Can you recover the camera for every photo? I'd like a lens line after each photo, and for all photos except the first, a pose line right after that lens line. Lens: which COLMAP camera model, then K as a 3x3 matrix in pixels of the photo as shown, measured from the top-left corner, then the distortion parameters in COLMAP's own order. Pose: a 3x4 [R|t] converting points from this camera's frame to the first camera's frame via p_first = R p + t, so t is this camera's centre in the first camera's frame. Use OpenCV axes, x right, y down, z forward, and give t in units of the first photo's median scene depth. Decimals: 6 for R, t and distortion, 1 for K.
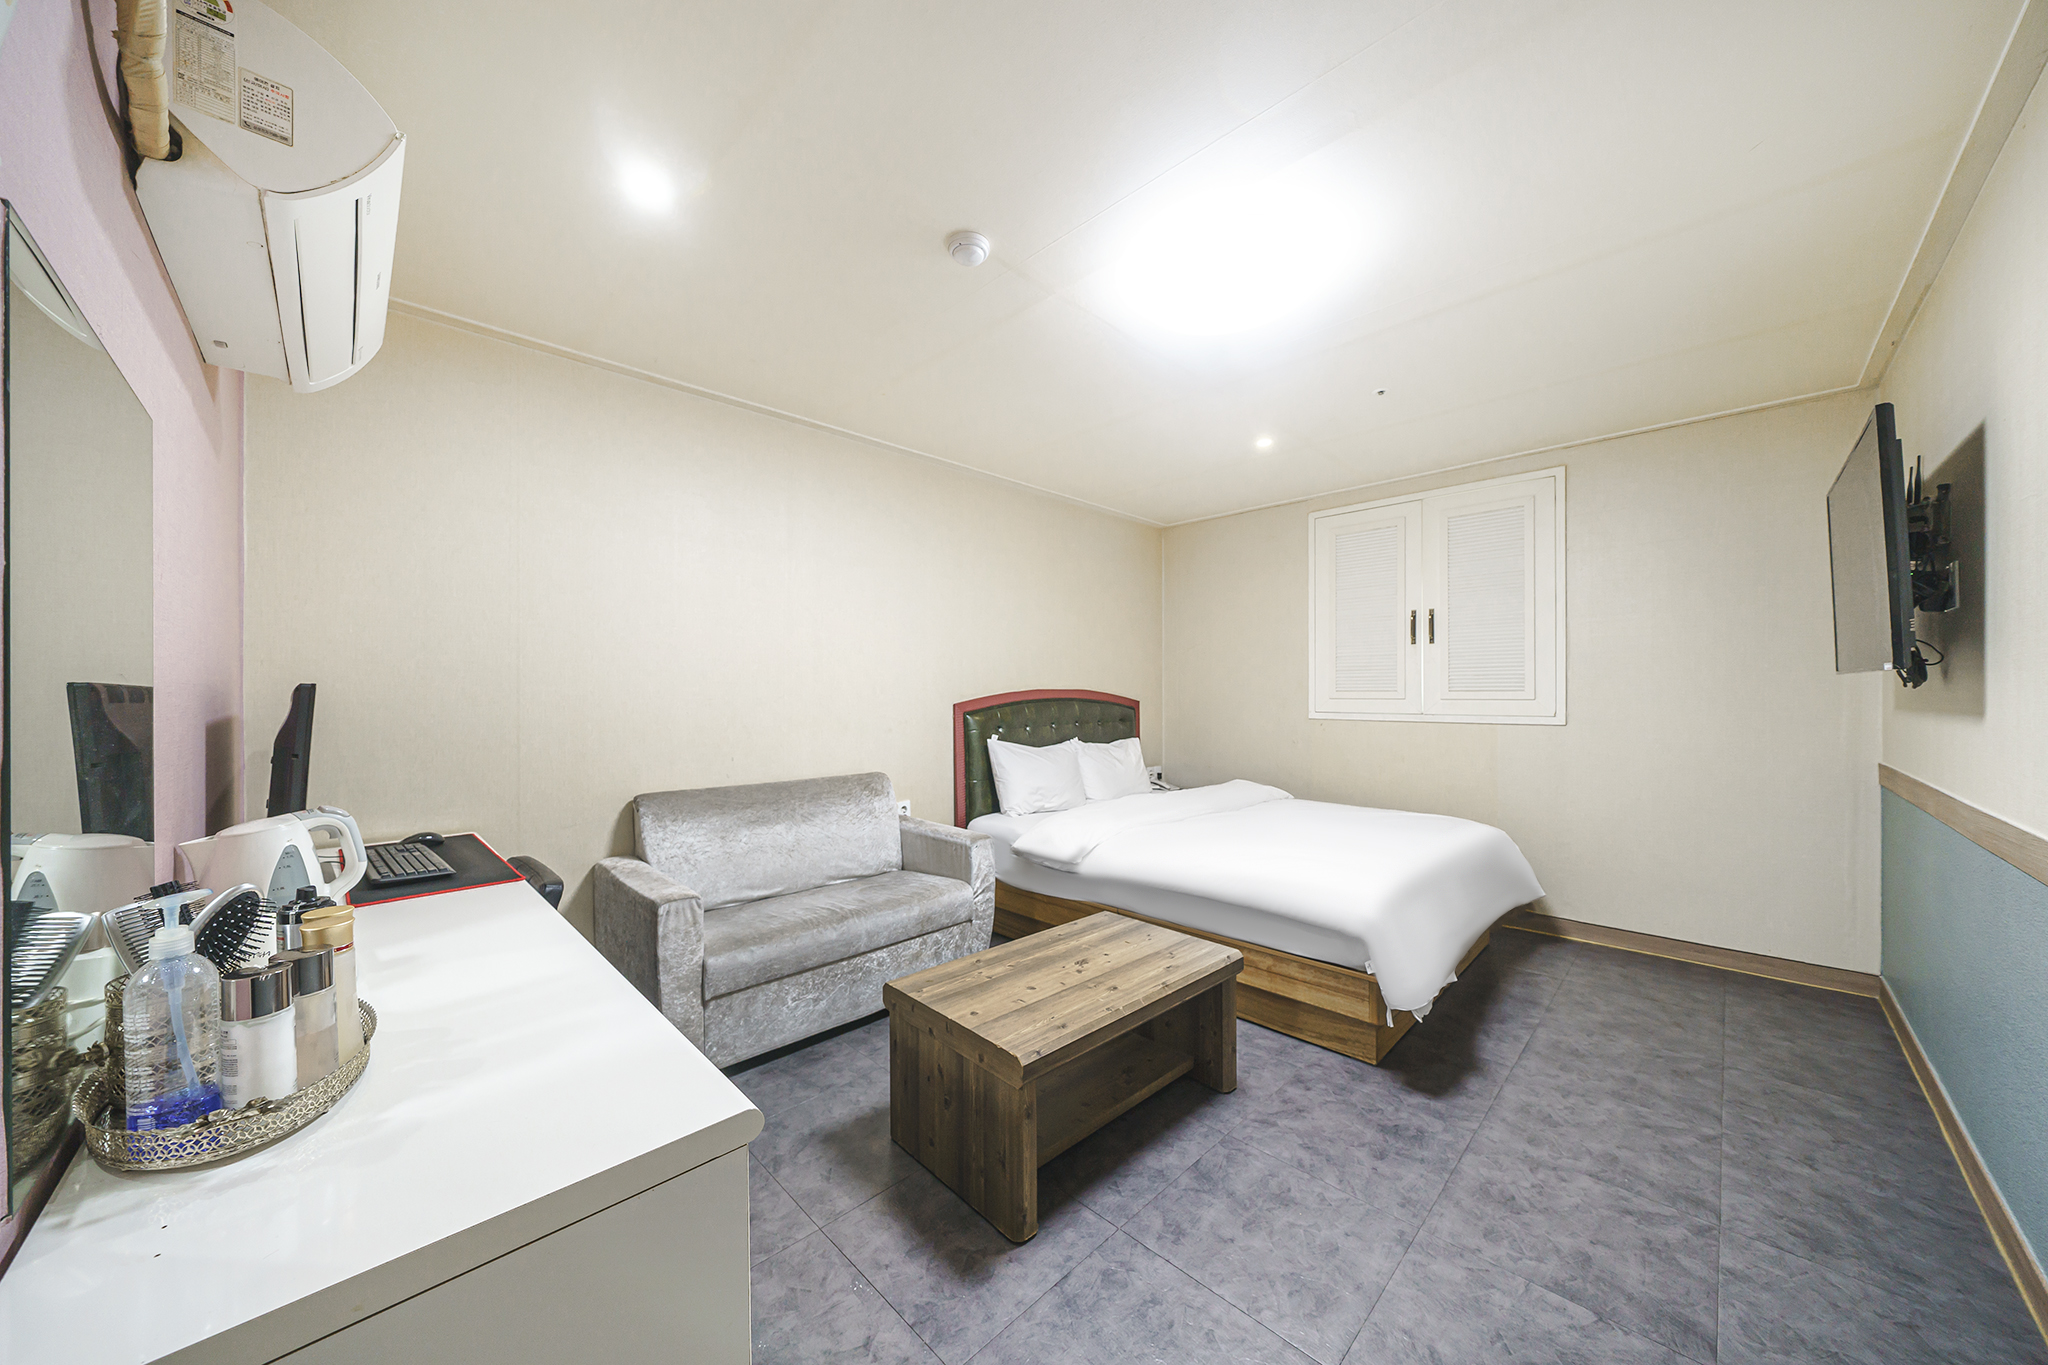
lens RADIAL K [[701.6, 0, 1026.0], [0, 701.6, 690.4], [0, 0, 1]] dist [-0.001015, -0.000357]
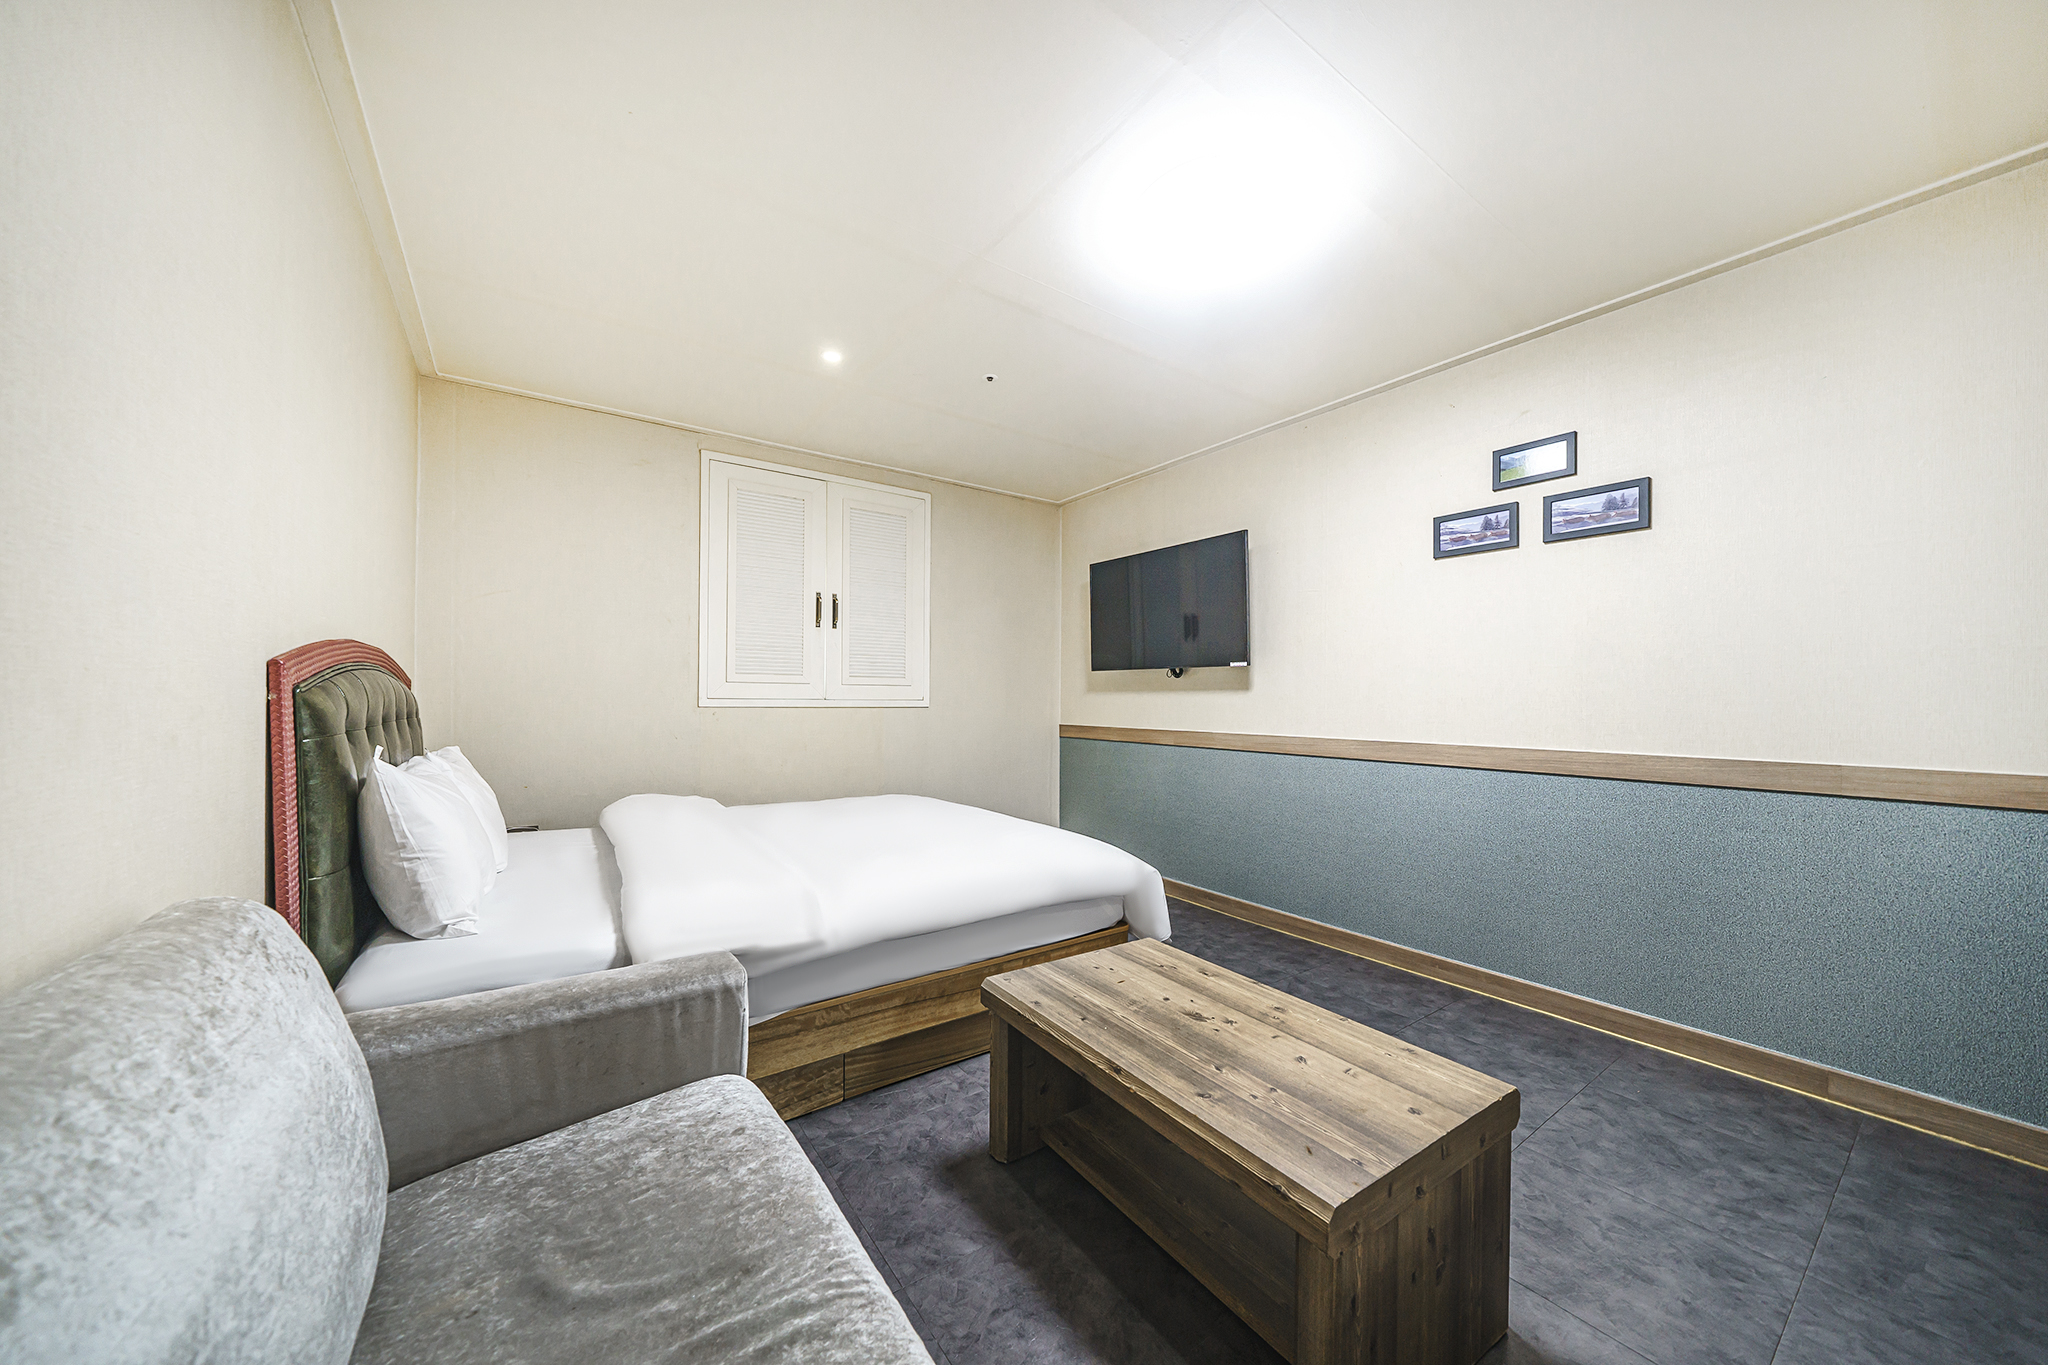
lens RADIAL K [[701.6, 0, 1026.0], [0, 701.6, 690.4], [0, 0, 1]] dist [-0.001015, -0.000357]
pose [[0.174575, 0.013917, 0.984545, -0.607440], [-0.010393, 0.999870, -0.012290, 0.052619], [-0.984589, -0.008086, 0.174697, 0.944267]]
